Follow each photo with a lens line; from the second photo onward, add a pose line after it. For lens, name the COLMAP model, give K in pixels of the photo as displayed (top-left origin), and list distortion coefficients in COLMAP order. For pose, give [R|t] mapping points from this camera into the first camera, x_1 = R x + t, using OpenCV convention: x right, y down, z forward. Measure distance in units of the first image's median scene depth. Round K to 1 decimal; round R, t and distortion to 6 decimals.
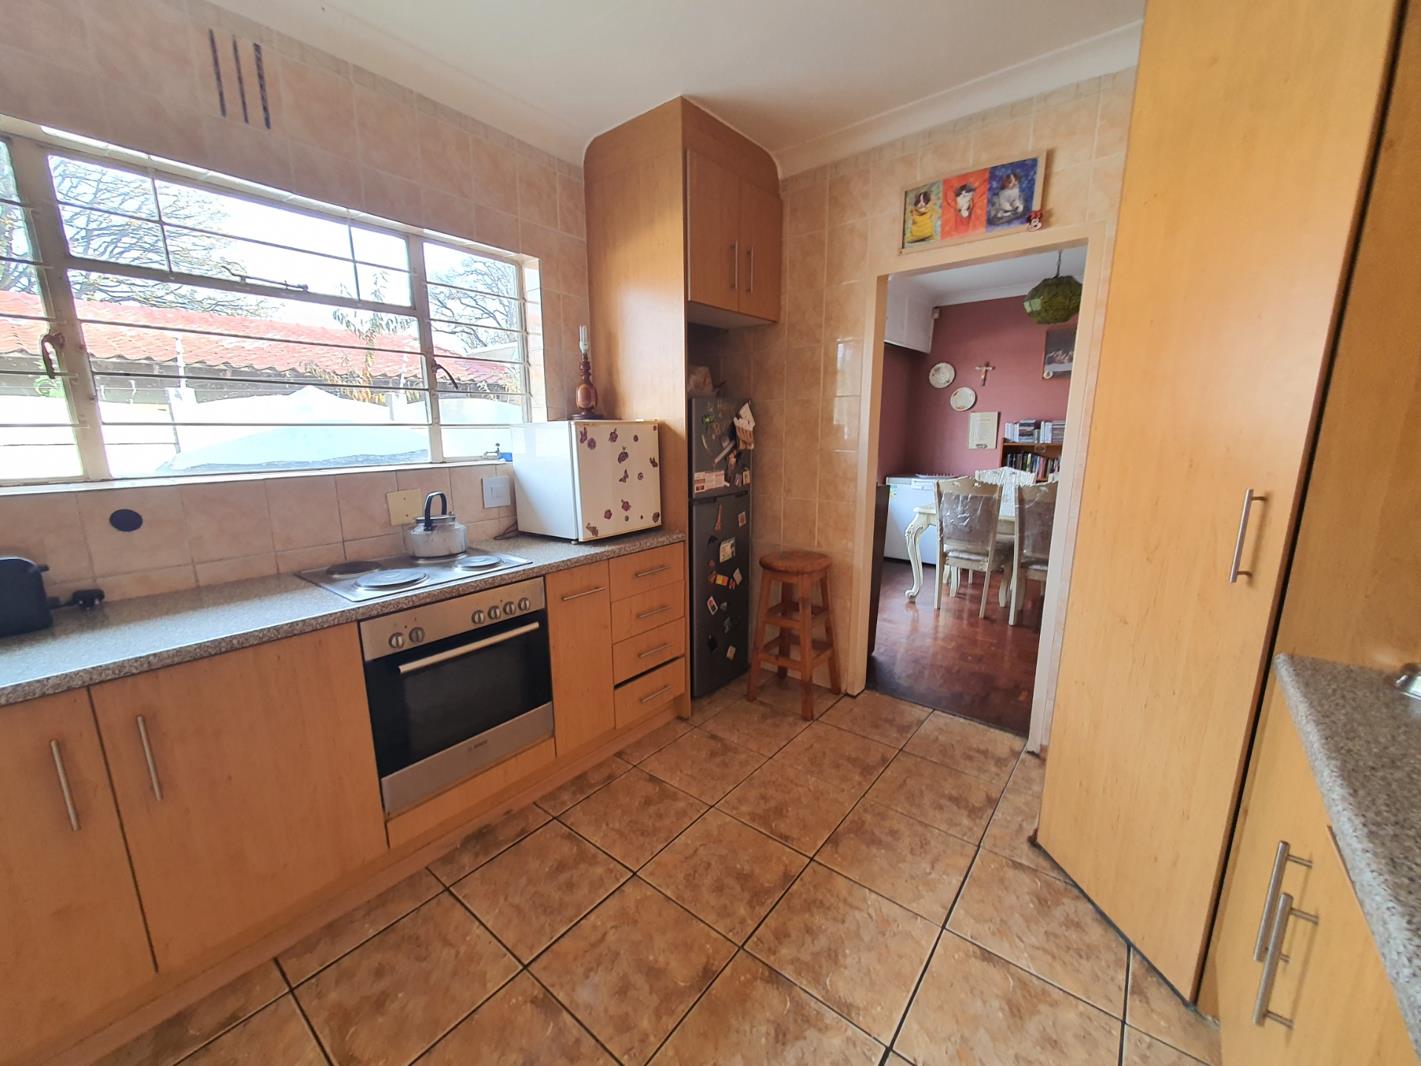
lens RADIAL K [[571.3, 0, 696.5], [0, 571.3, 557.5], [0, 0, 1]] dist [0.007449, 0.000044]
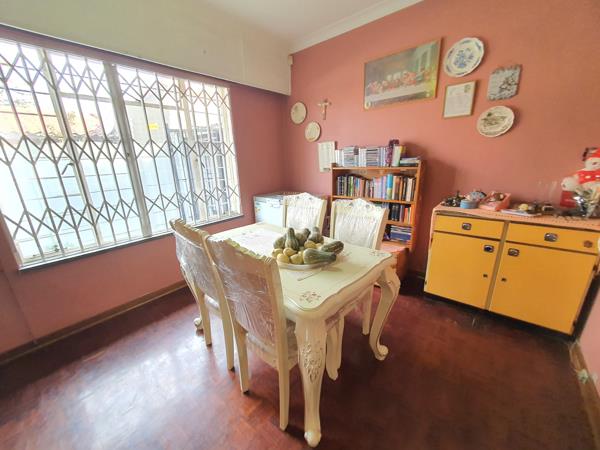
lens RADIAL K [[241.2, 0, 296.7], [0, 241.2, 229.5], [0, 0, 1]] dist [0.007449, 0.000044]
pose [[0.999793, -0.008872, -0.018314, 1.305474], [0.009845, 0.998506, 0.053746, -0.276407], [0.017810, -0.053916, 0.998387, 1.382991]]
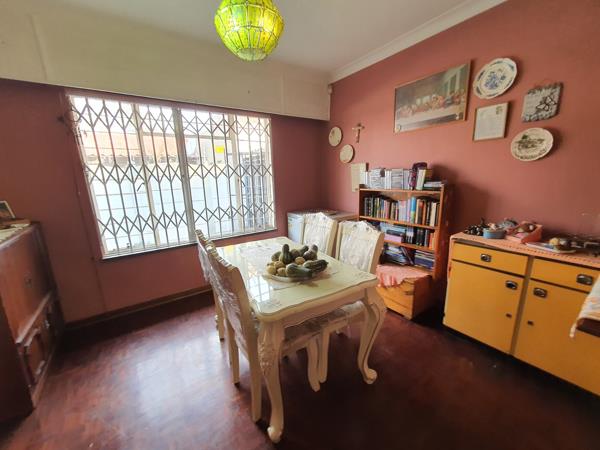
lens RADIAL K [[241.2, 0, 295.2], [0, 241.2, 230.3], [0, 0, 1]] dist [0.007449, 0.000044]
pose [[0.962385, 0.055392, -0.265983, 1.512928], [-0.056593, 0.998392, 0.003151, -0.293212], [0.265730, 0.012020, 0.963973, 1.323470]]
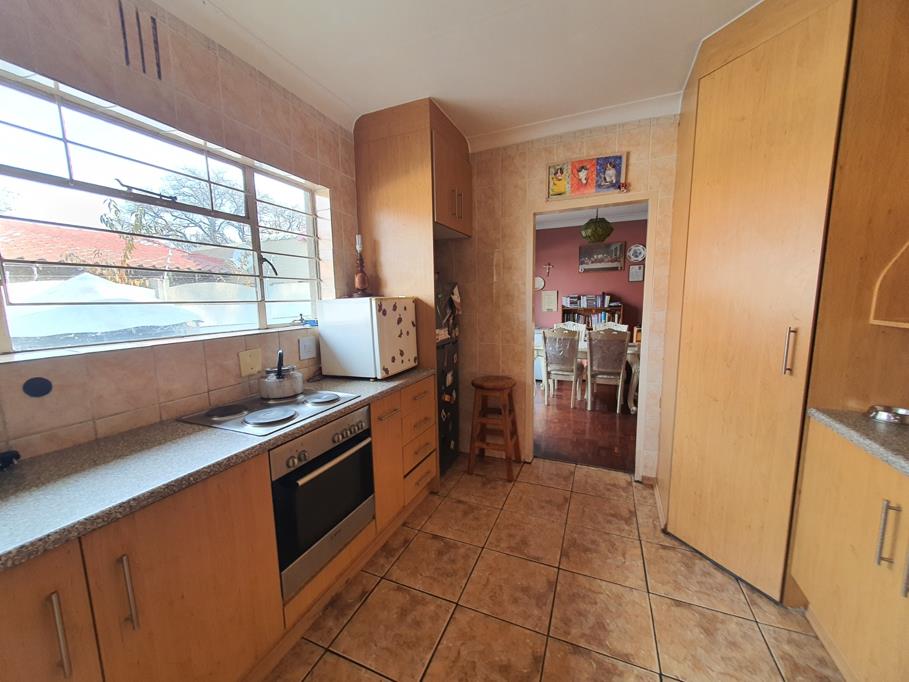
lens RADIAL K [[365.5, 0, 450.6], [0, 365.5, 358.1], [0, 0, 1]] dist [0.007449, 0.000044]
pose [[0.961332, -0.056197, 0.269597, -0.298806], [0.074994, 0.995382, -0.059926, -0.012259], [-0.264985, 0.077827, 0.961107, 0.055167]]
